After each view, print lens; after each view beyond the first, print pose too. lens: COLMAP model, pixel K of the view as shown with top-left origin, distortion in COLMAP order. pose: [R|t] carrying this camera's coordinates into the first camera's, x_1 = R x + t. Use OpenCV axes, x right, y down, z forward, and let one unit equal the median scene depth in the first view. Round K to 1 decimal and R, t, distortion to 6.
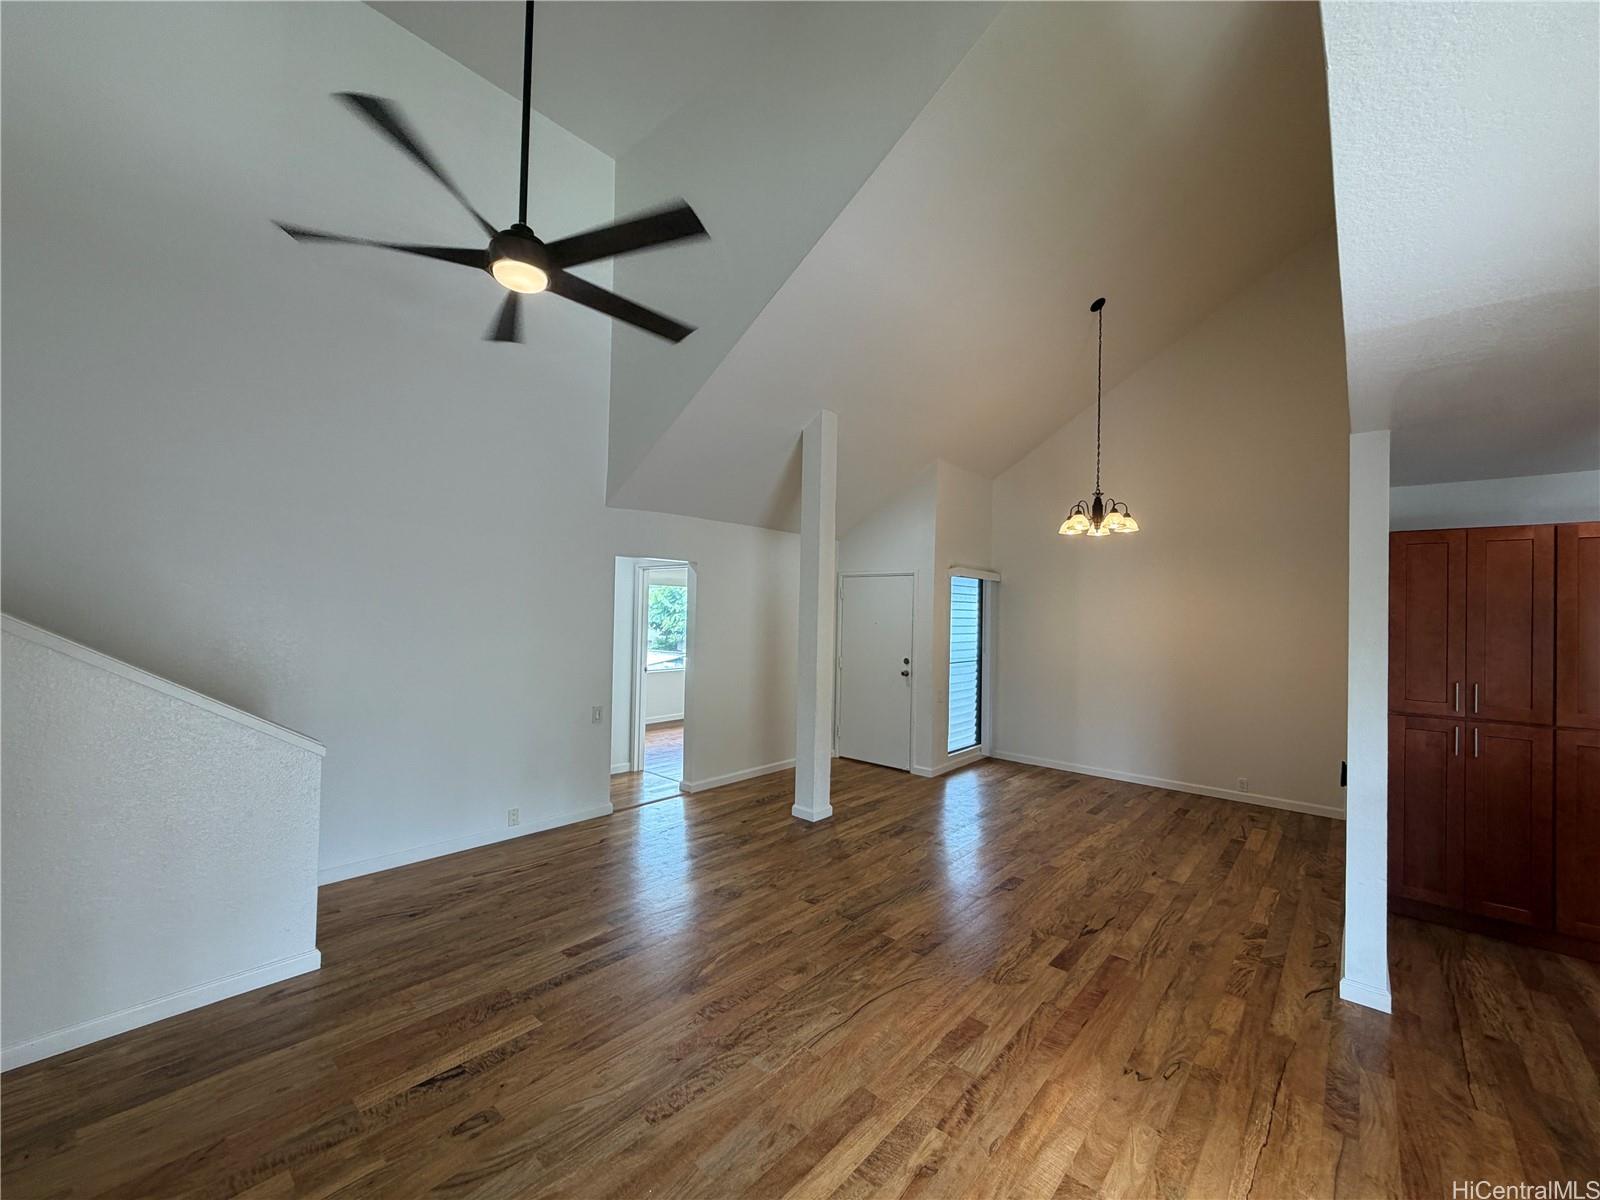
lens RADIAL K [[637.4, 0, 797.2], [0, 637.4, 603.4], [0, 0, 1]] dist [0.000371, 0.000005]
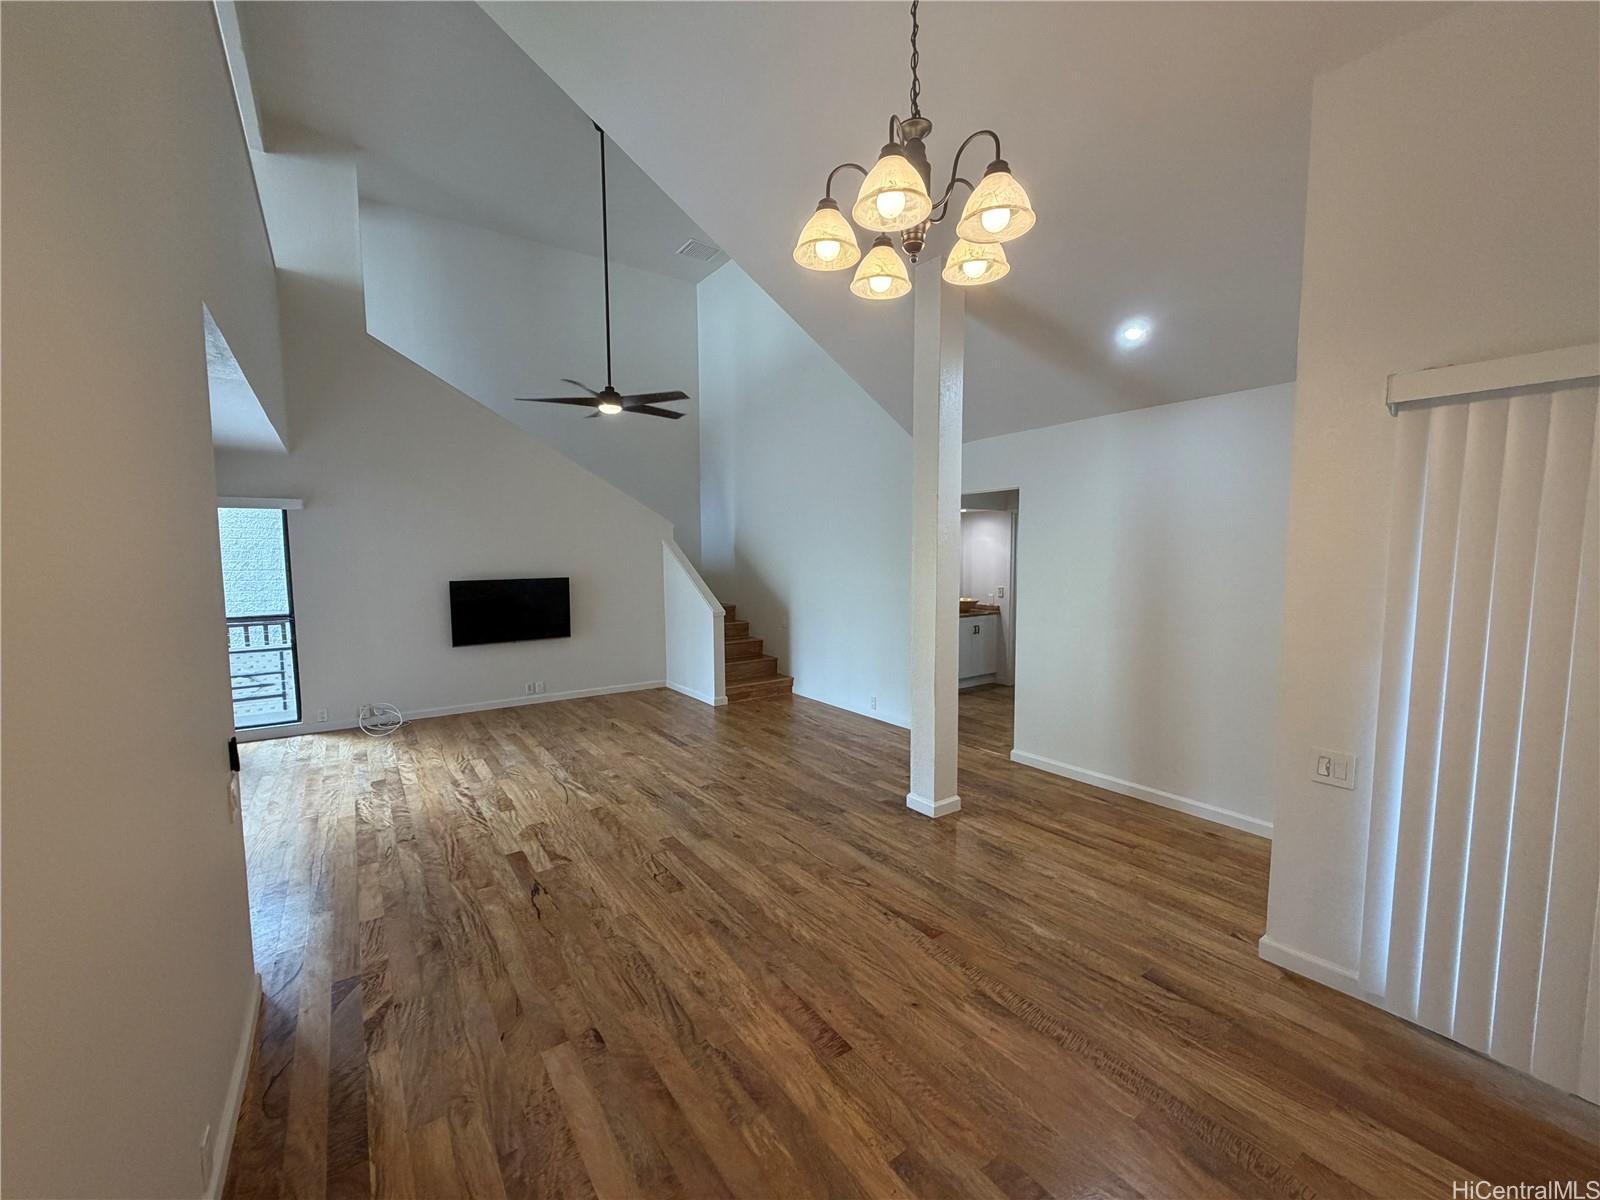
lens RADIAL K [[637.4, 0, 797.2], [0, 637.4, 603.4], [0, 0, 1]] dist [0.000371, 0.000005]
pose [[-0.225957, 0.057608, -0.972432, 0.779046], [0.016868, 0.998332, 0.055223, 0.037915], [0.973991, -0.003925, -0.226551, 0.988729]]
